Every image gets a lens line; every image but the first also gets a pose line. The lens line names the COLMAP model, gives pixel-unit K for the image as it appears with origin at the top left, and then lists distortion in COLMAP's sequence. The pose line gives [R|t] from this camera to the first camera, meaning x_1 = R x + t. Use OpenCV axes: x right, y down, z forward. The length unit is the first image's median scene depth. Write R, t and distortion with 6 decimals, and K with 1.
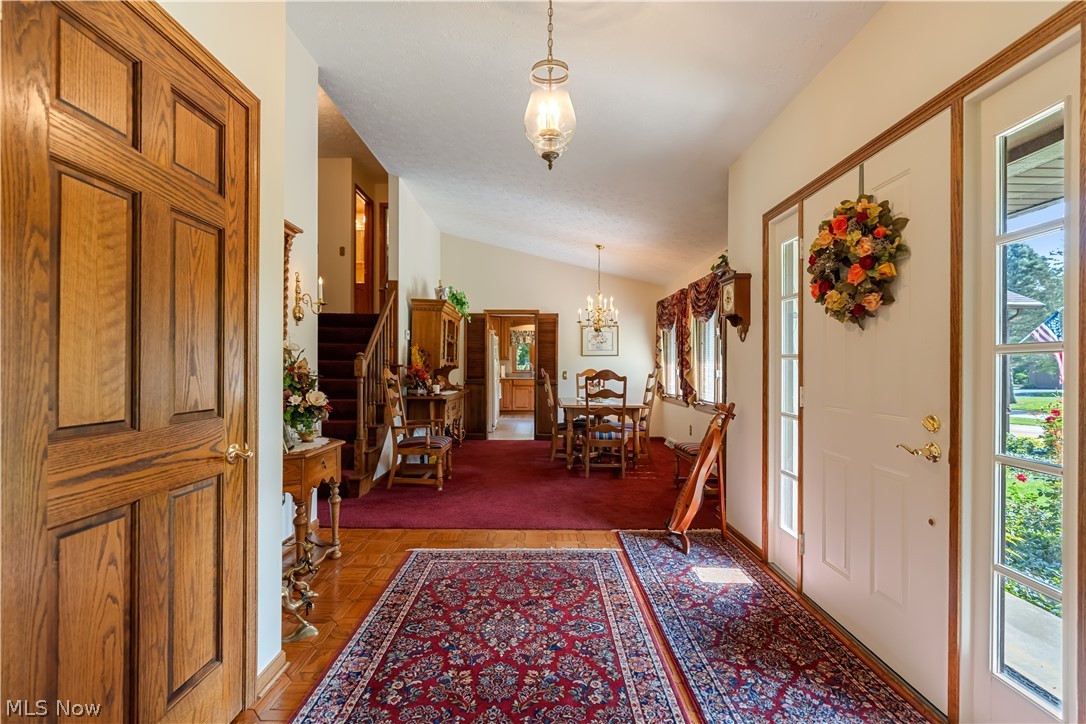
lens RADIAL K [[493.0, 0, 544.6], [0, 493.0, 364.4], [0, 0, 1]] dist [-0.000770, 0.000586]
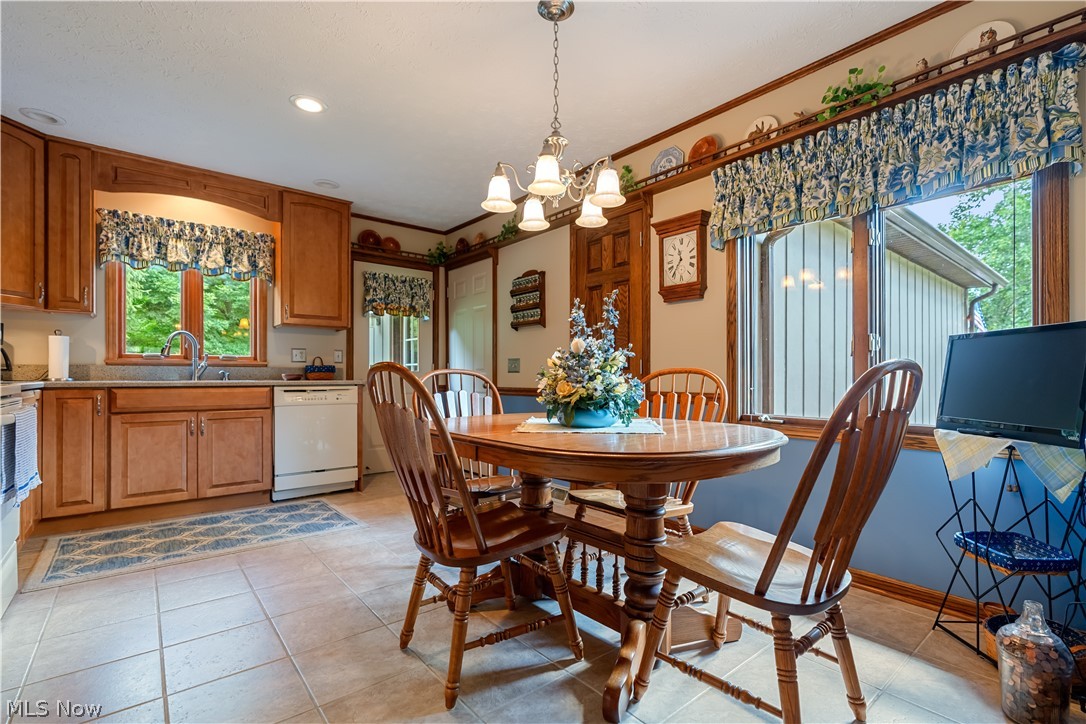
lens RADIAL K [[493.0, 0, 545.2], [0, 493.0, 368.9], [0, 0, 1]] dist [-0.000770, 0.000586]
pose [[0.776460, 0.001720, 0.630164, -0.049185], [-0.000296, 0.999997, -0.002365, 0.020790], [-0.630167, 0.001650, 0.776458, 0.644068]]
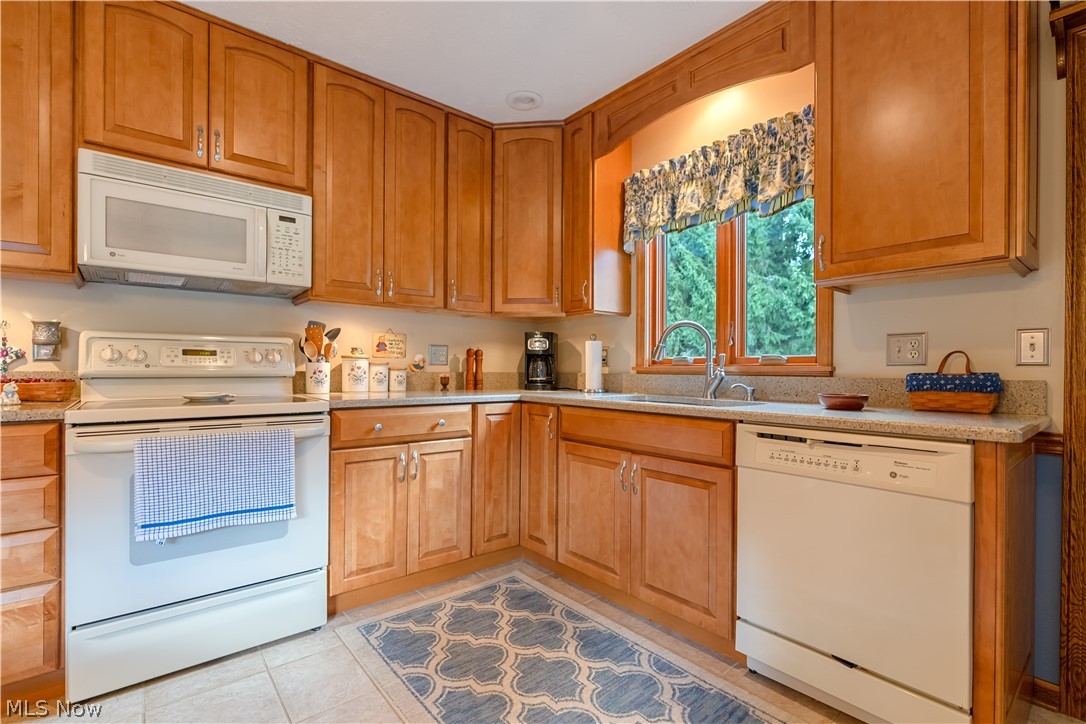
lens RADIAL K [[493.0, 0, 544.2], [0, 493.0, 370.8], [0, 0, 1]] dist [-0.000770, 0.000586]
pose [[0.632141, 0.000196, -0.774853, 0.080037], [0.003385, 0.999990, 0.003015, 0.016061], [0.774846, -0.004529, 0.632134, 0.844773]]
